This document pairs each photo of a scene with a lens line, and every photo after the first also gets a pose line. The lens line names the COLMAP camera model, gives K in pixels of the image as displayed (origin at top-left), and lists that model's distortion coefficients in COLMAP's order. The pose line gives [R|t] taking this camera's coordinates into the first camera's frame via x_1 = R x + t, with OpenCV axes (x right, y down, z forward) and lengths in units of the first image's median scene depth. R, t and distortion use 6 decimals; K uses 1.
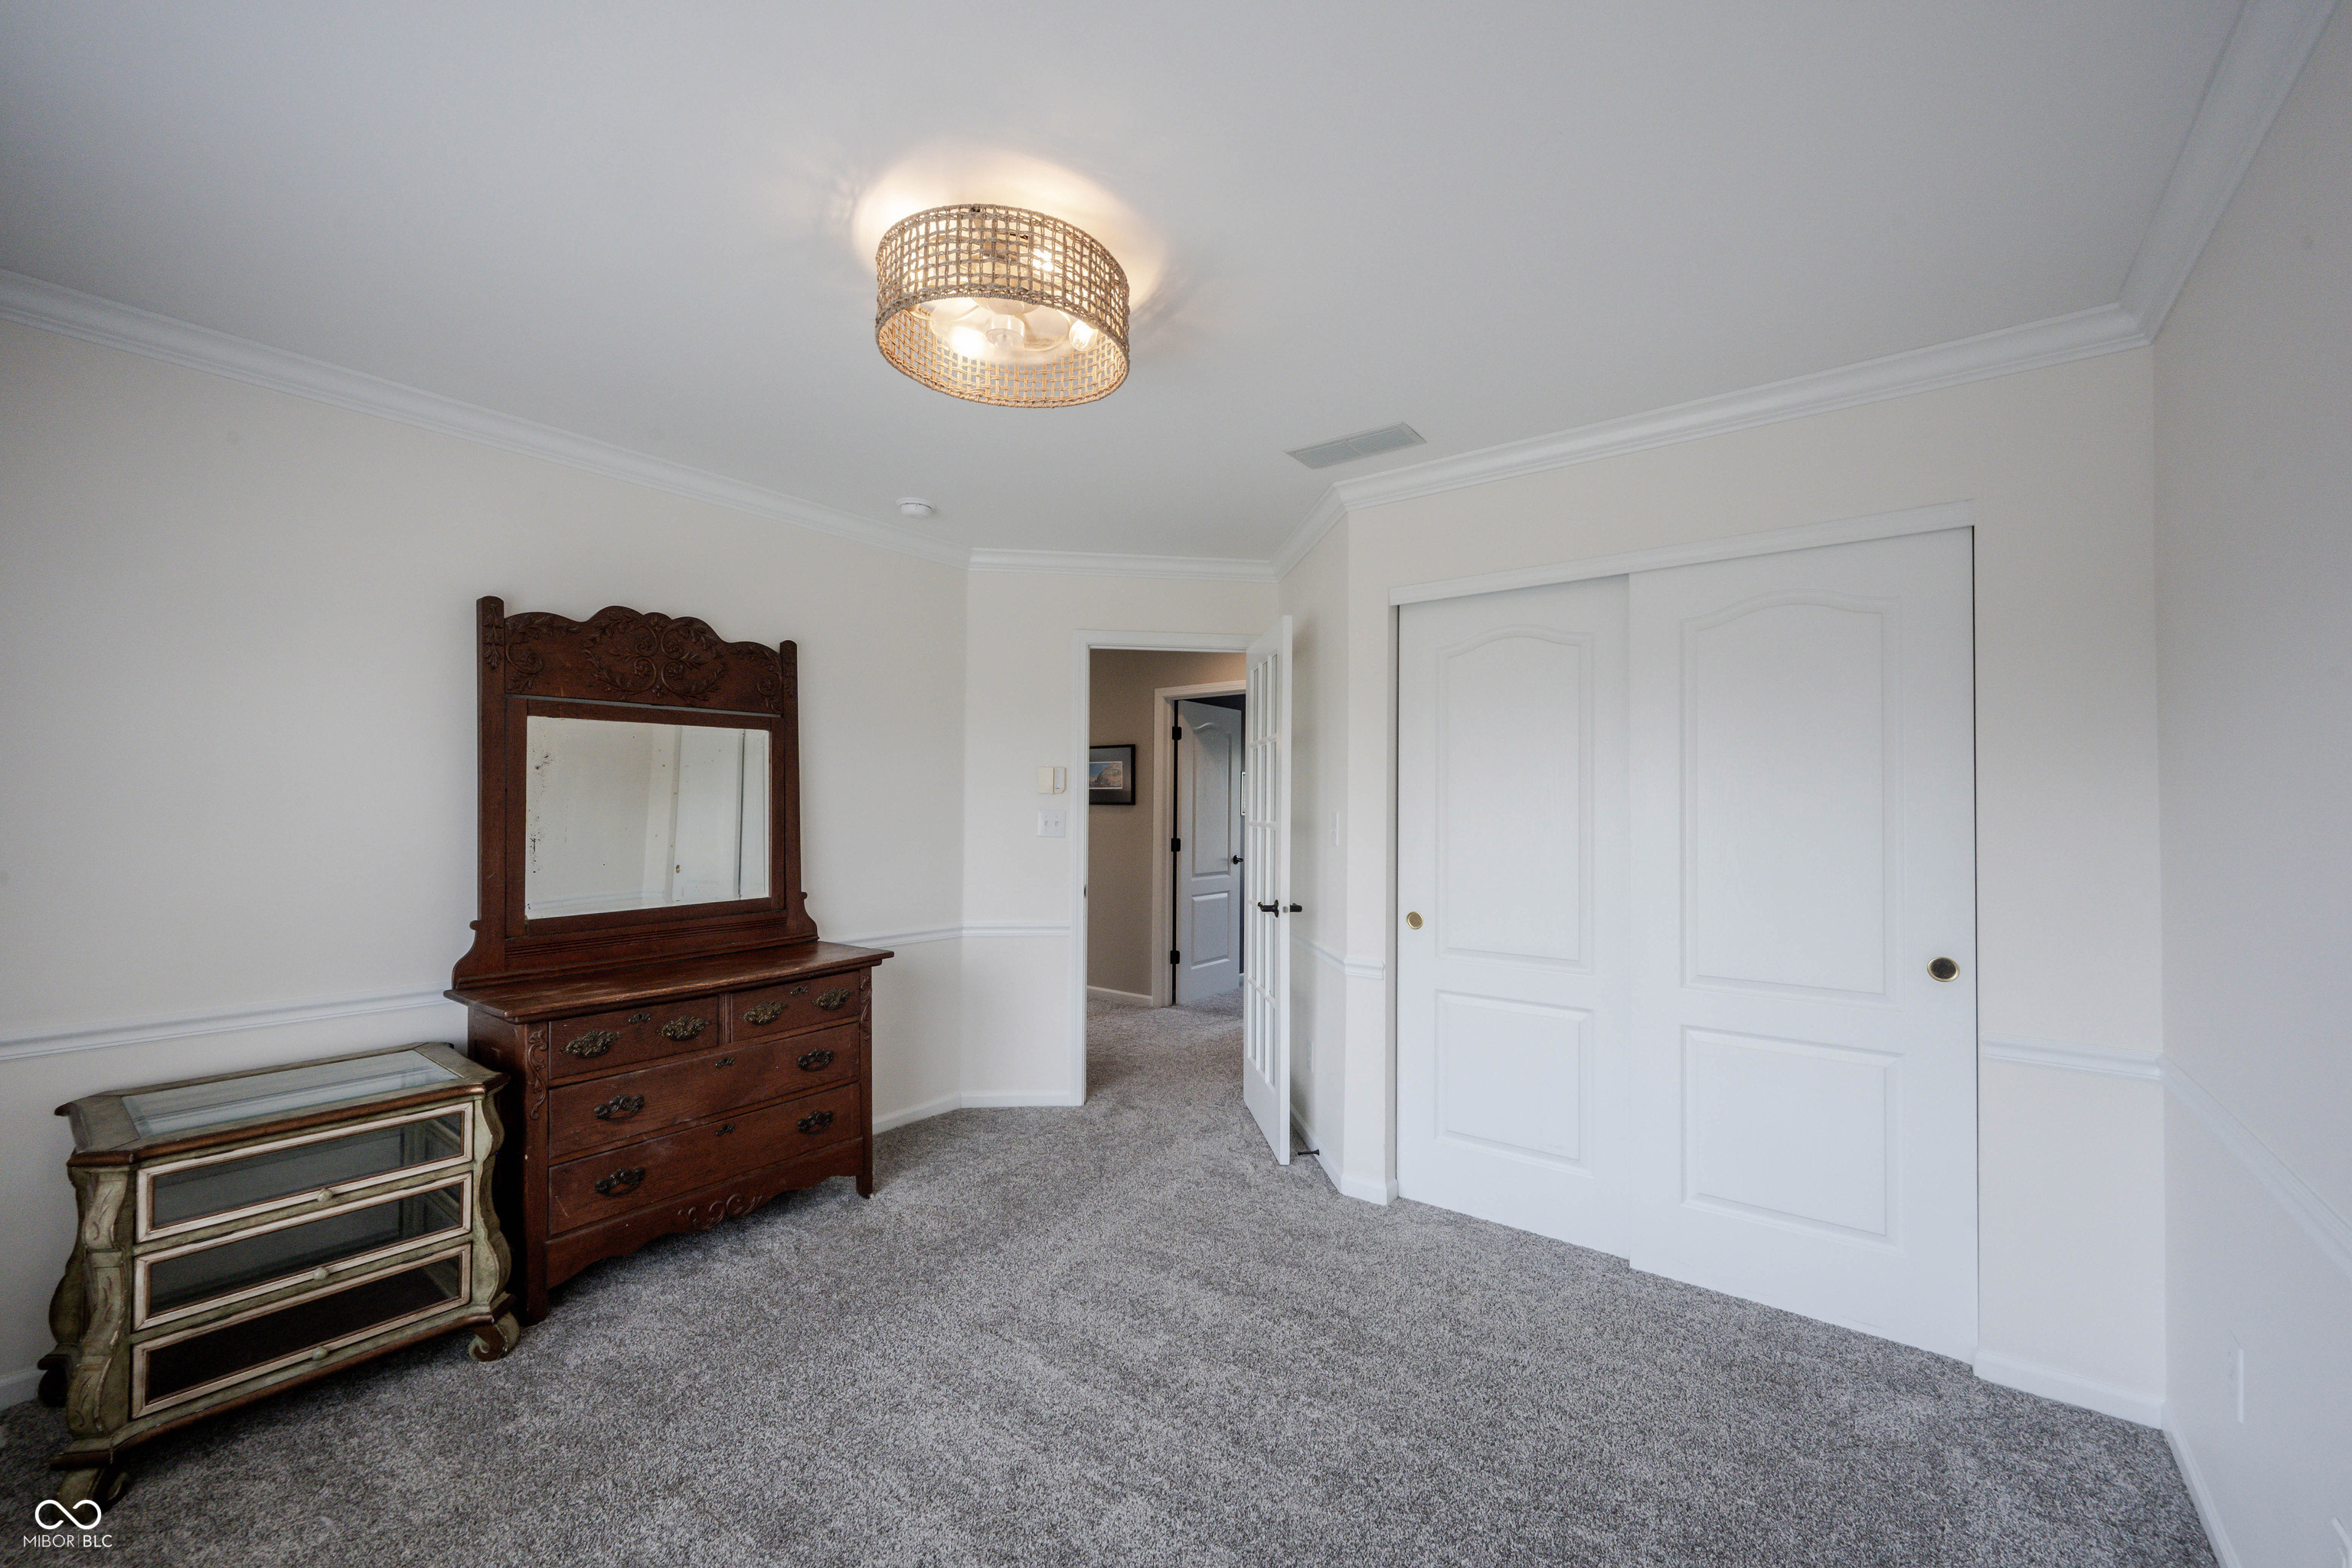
lens RADIAL K [[929.5, 0, 1168.9], [0, 929.5, 794.3], [0, 0, 1]] dist [-0.006264, 0.002615]
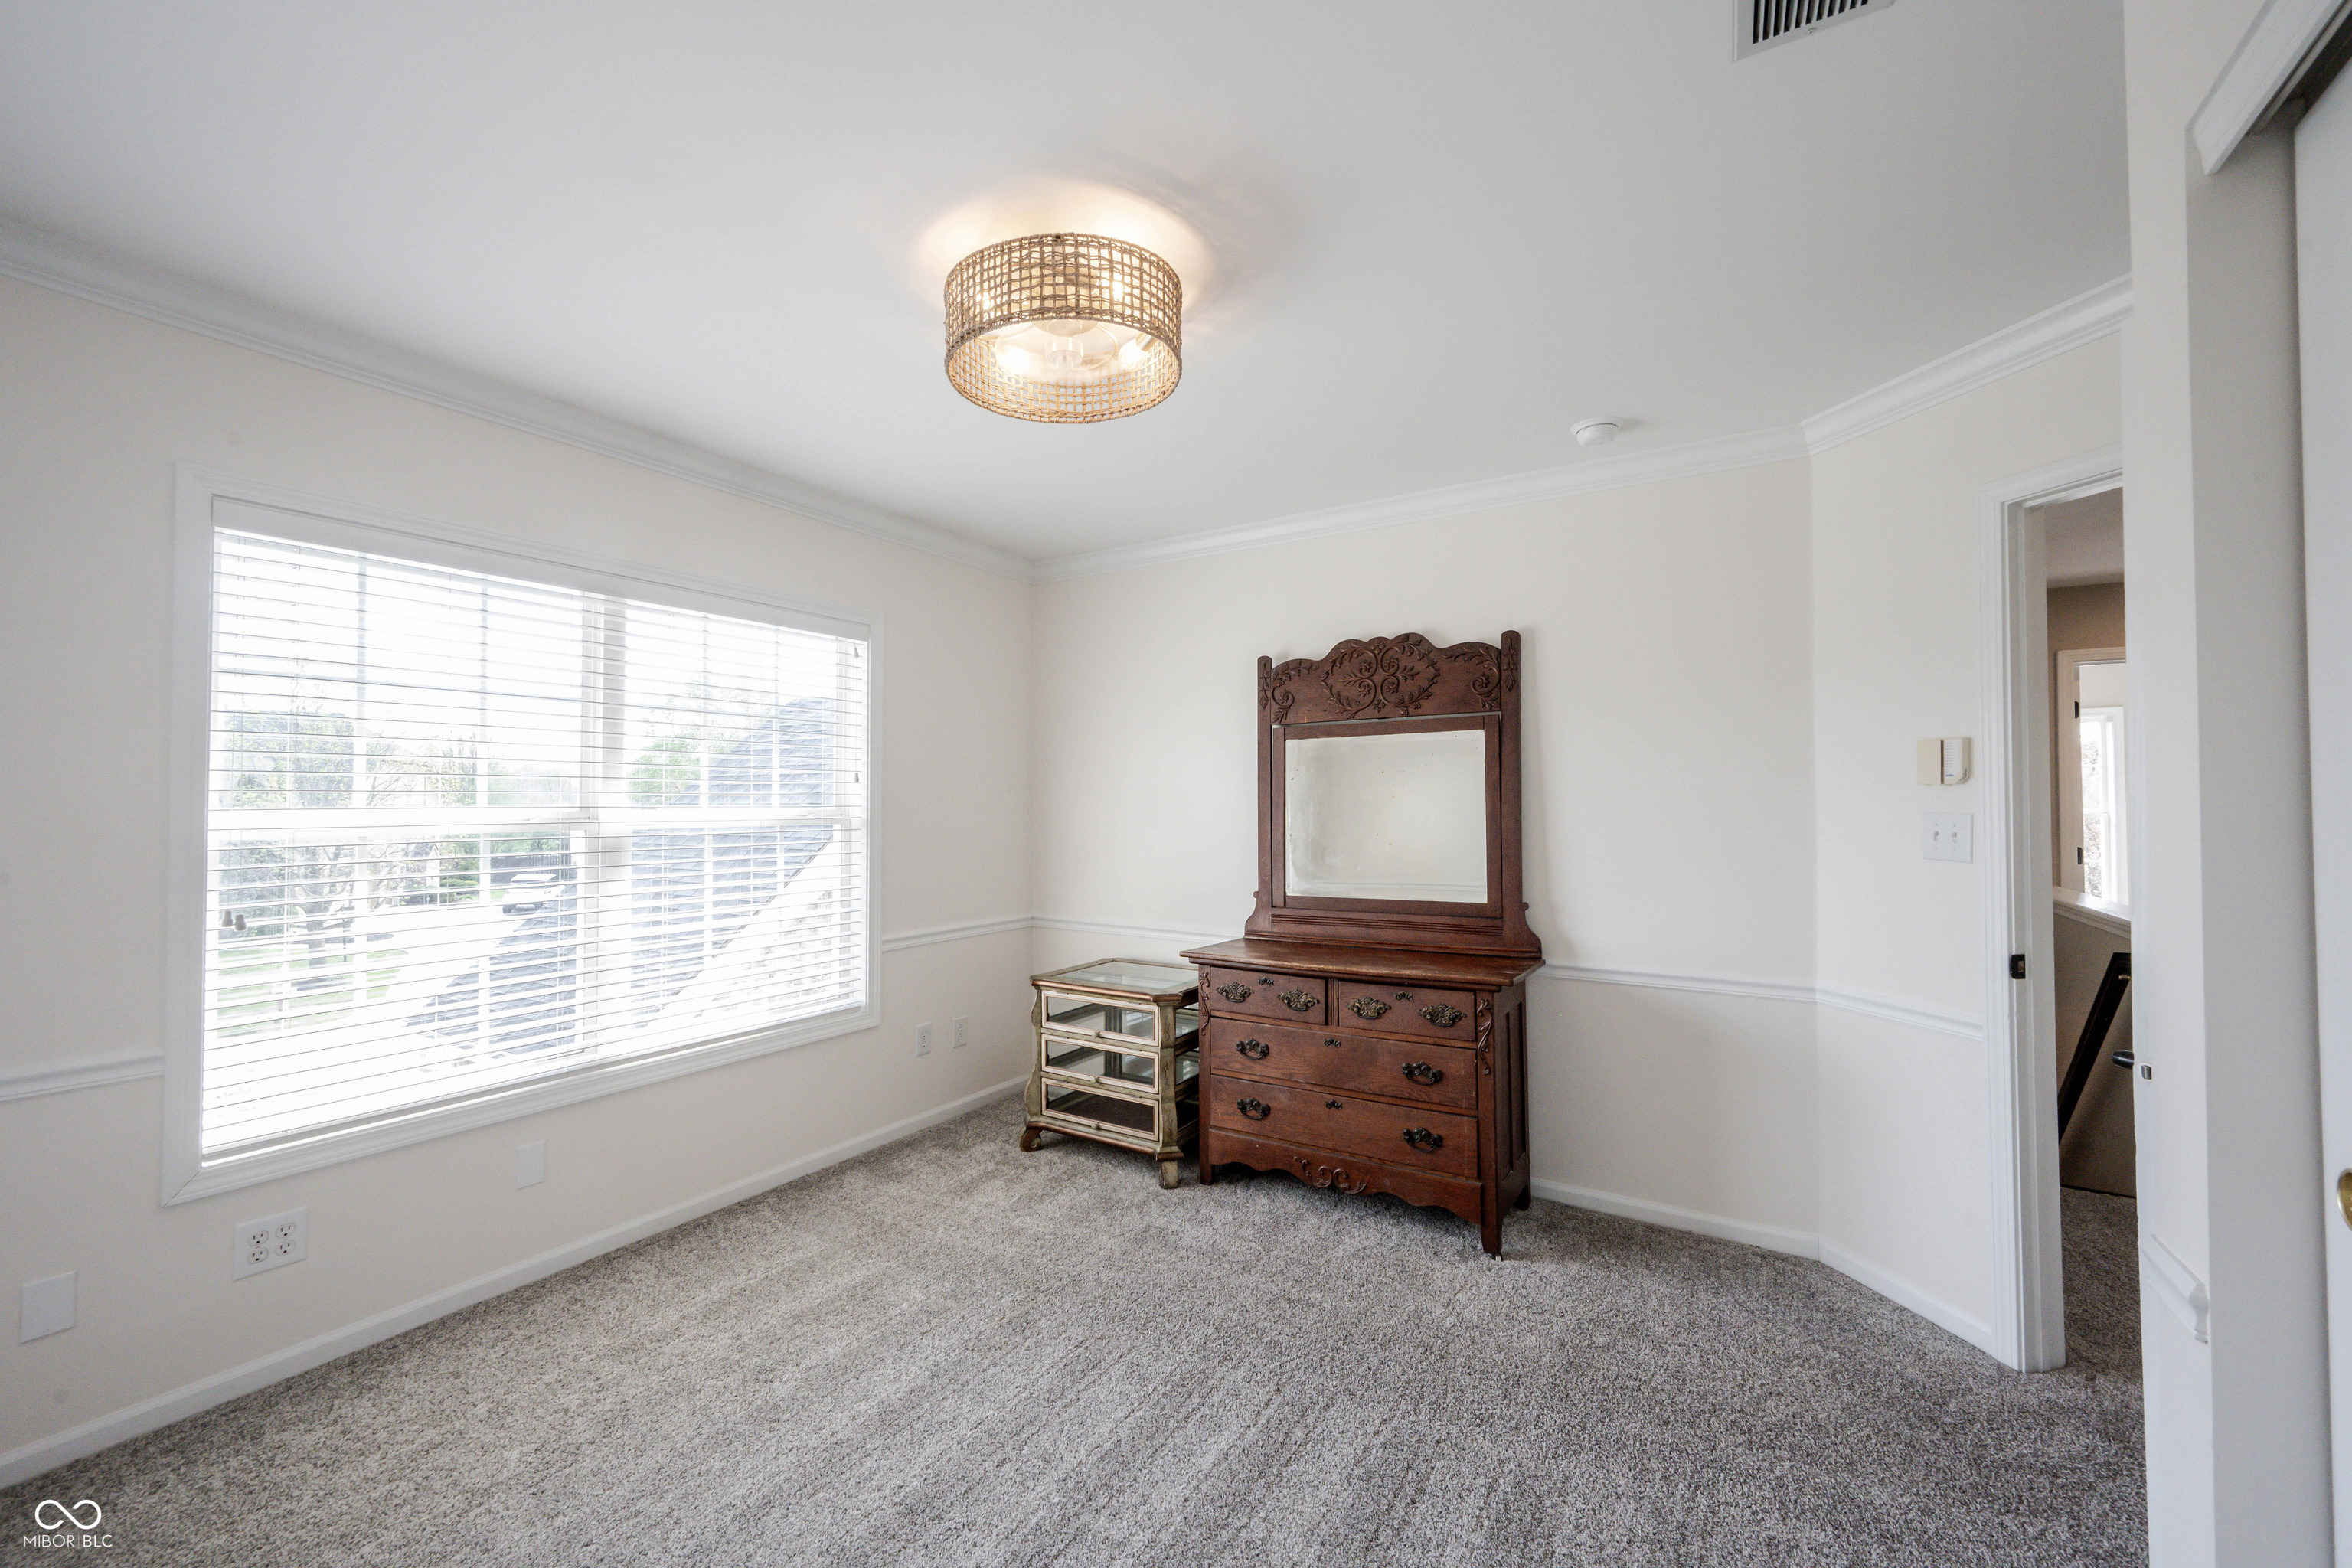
lens RADIAL K [[929.5, 0, 1167.9], [0, 929.5, 789.1], [0, 0, 1]] dist [-0.006264, 0.002615]
pose [[0.090342, -0.023911, -0.995624, 0.562245], [0.013952, 0.999644, -0.022742, 0.011617], [0.995813, -0.011837, 0.090643, 0.663248]]
